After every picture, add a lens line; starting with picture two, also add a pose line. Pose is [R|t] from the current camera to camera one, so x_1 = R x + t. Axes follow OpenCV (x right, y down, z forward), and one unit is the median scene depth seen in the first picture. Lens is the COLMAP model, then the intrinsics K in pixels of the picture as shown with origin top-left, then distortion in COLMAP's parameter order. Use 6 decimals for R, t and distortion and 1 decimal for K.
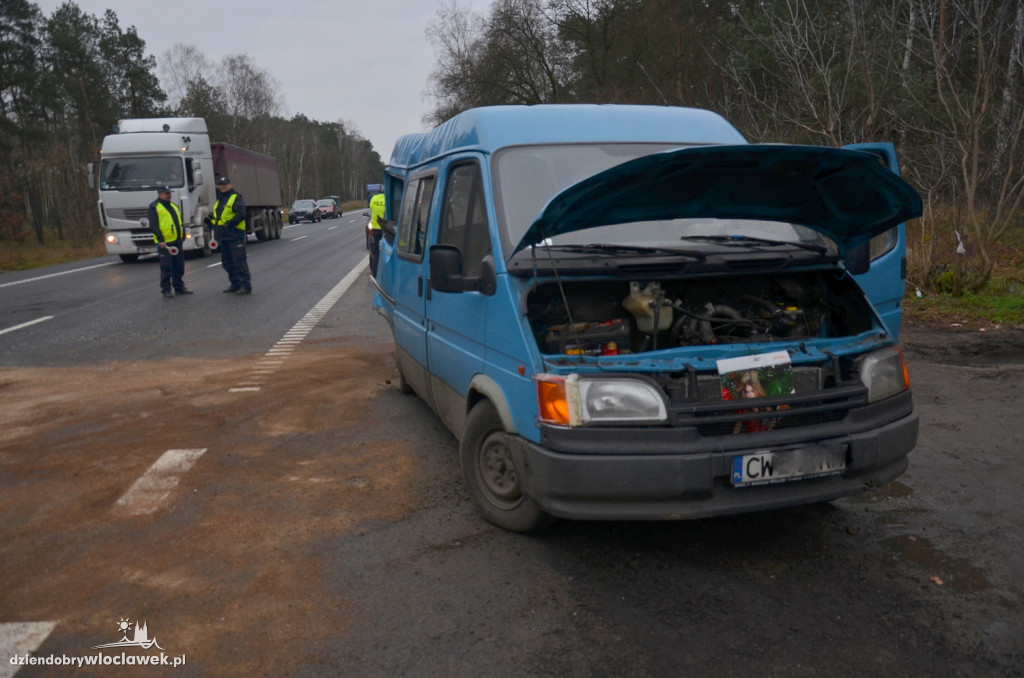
lens RADIAL K [[783.2, 0, 514.4], [0, 783.2, 347.8], [0, 0, 1]] dist [-0.046899, 0.019393]
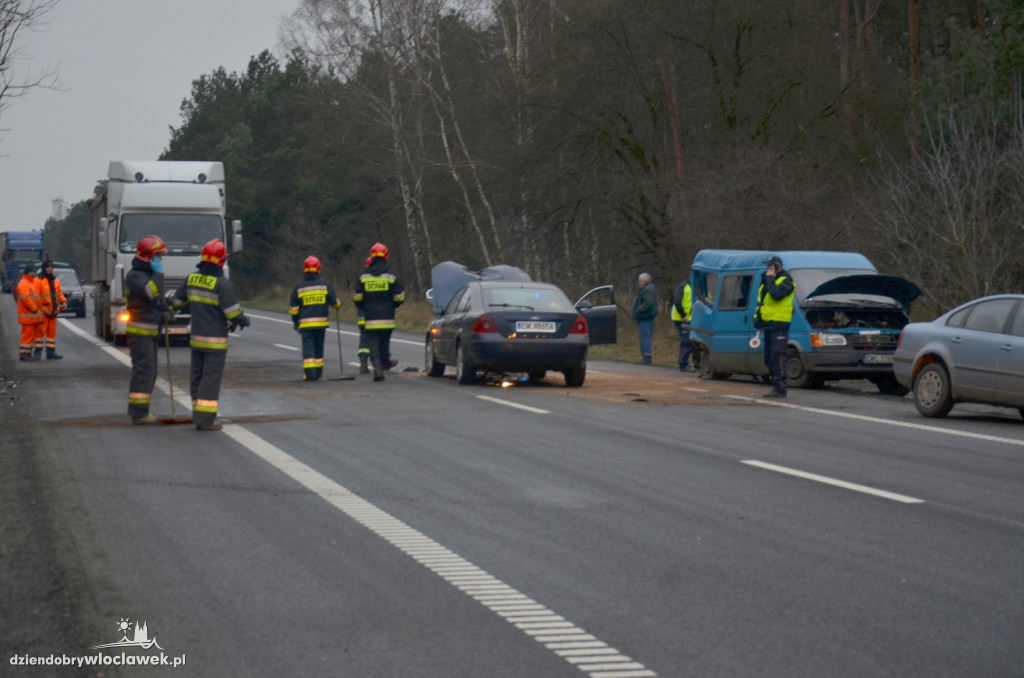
lens RADIAL K [[2744.8, 0, 512.0], [0, 2744.8, 339.0], [0, 0, 1]] dist [0.032160, 0.269354]
pose [[0.995541, 0.035635, 0.087345, -0.159410], [-0.020345, 0.985222, -0.170067, 0.145915], [-0.092115, 0.167532, 0.981554, -0.736266]]
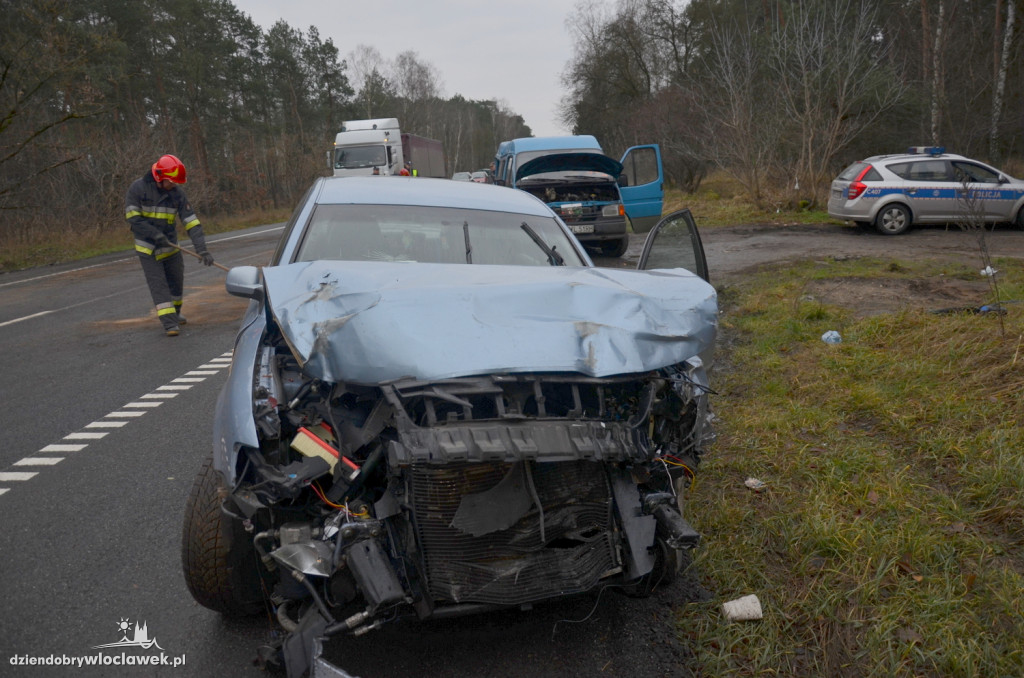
lens RADIAL K [[779.7, 0, 512.0], [0, 779.7, 339.0], [0, 0, 1]] dist [-0.040631, -0.003955]
pose [[0.980680, 0.013959, -0.195119, 0.052555], [-0.008814, 0.999591, 0.027212, 0.039455], [0.195419, -0.024967, 0.980402, -0.199081]]
